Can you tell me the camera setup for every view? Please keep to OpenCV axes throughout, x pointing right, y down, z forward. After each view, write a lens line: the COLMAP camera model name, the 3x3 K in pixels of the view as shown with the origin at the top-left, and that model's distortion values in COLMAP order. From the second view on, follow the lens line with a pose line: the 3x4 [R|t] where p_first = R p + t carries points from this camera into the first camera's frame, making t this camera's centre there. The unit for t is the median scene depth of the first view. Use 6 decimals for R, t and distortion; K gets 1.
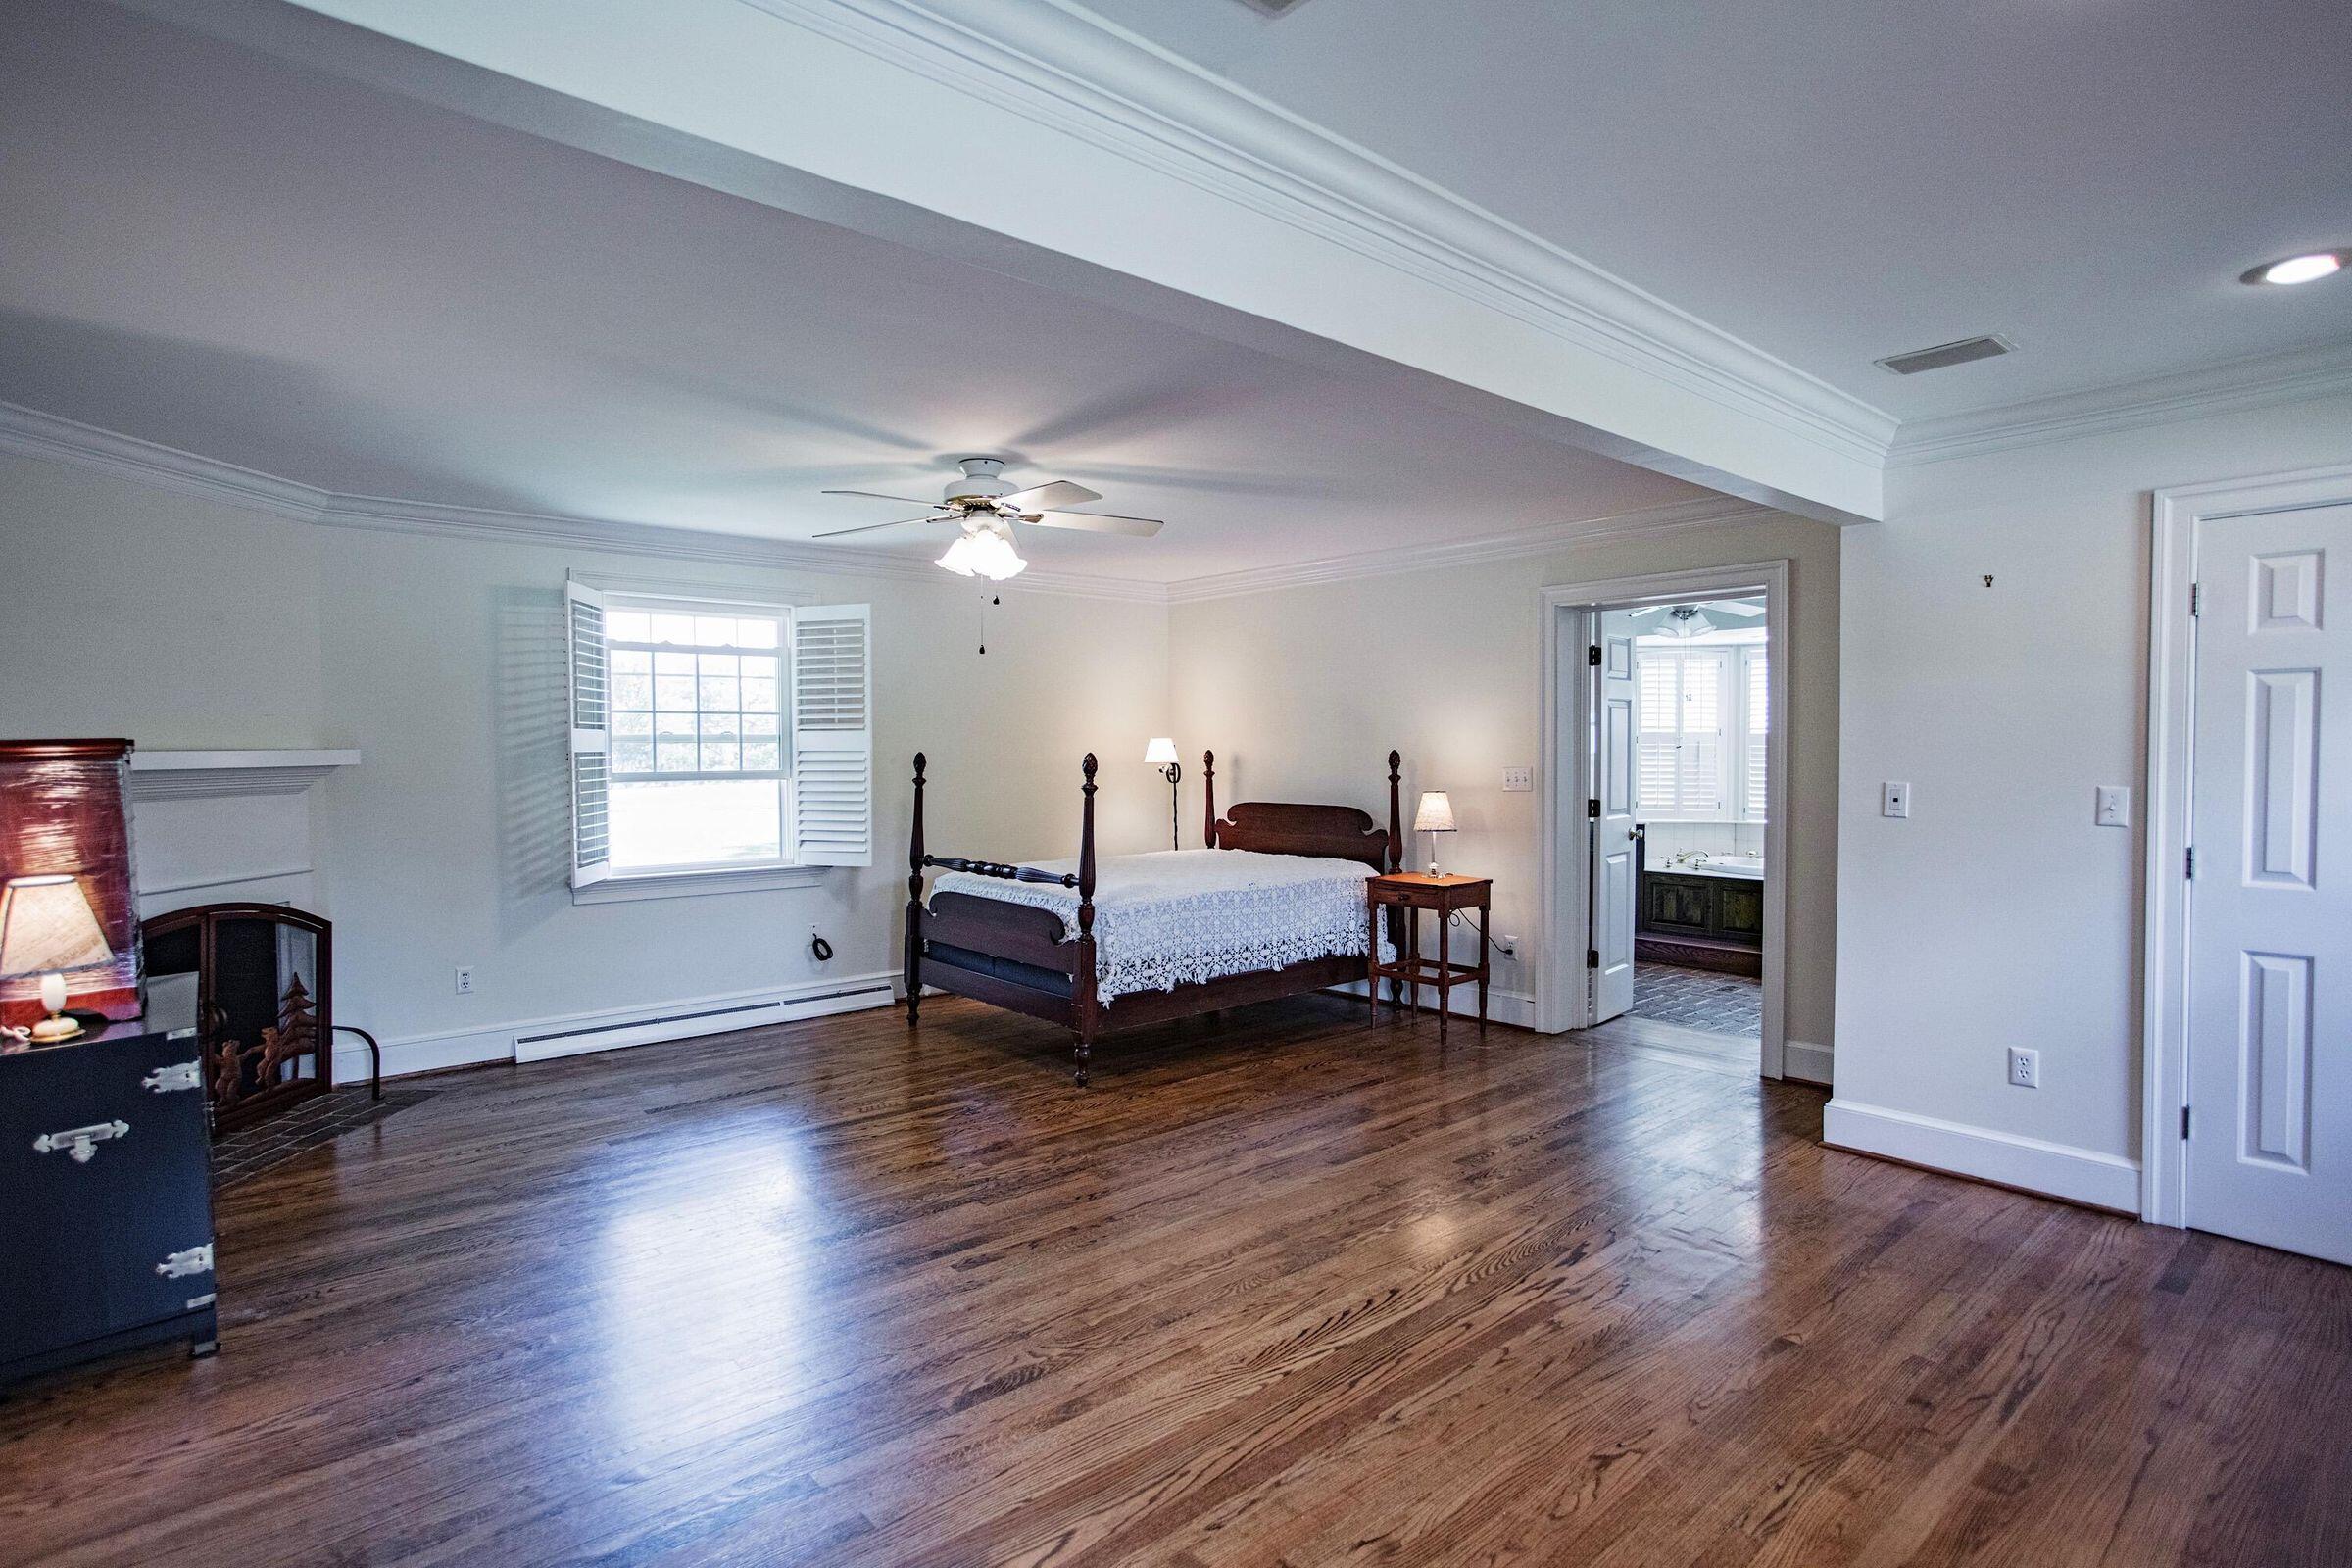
lens RADIAL K [[1117.1, 0, 1189.8], [0, 1117.1, 783.1], [0, 0, 1]] dist [-0.028743, 0.001037]
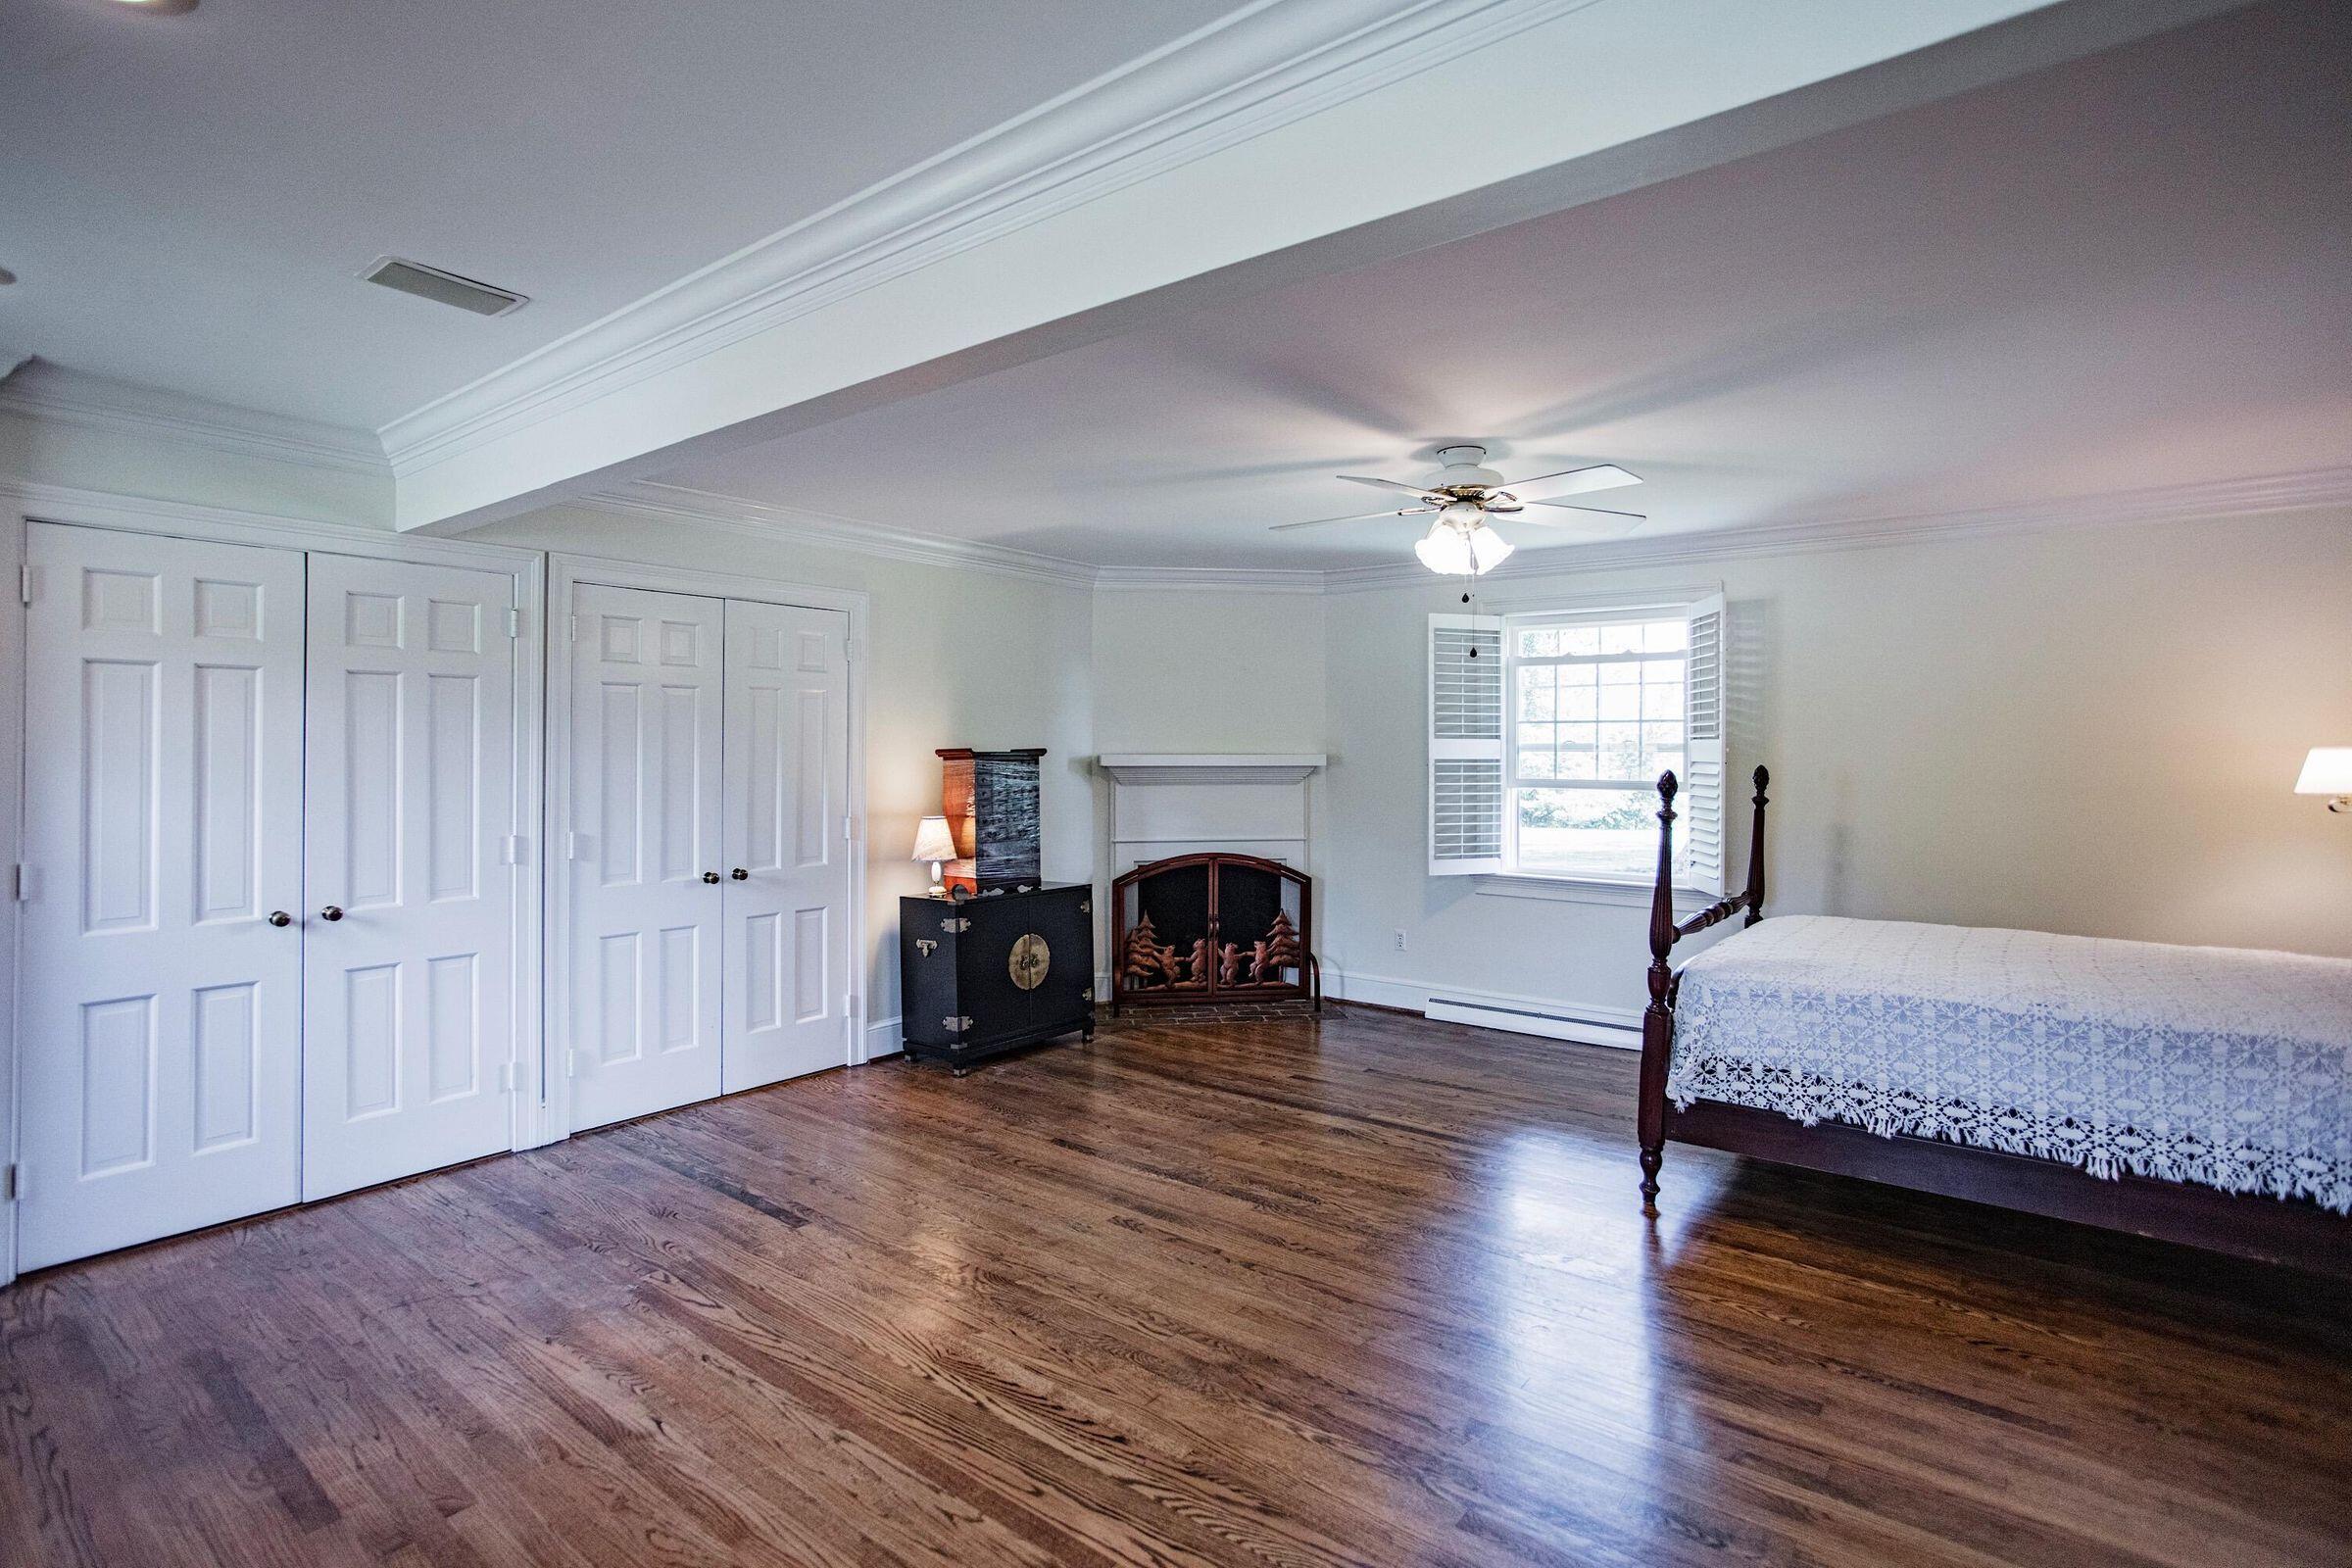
lens RADIAL K [[1124.2, 0, 1163.9], [0, 1124.2, 742.8], [0, 0, 1]] dist [-0.027776, 0.000753]
pose [[0.222894, -0.001704, -0.974841, 0.600219], [-0.038206, 0.999215, -0.010482, -0.024240], [0.974094, 0.039581, 0.222654, 0.510268]]
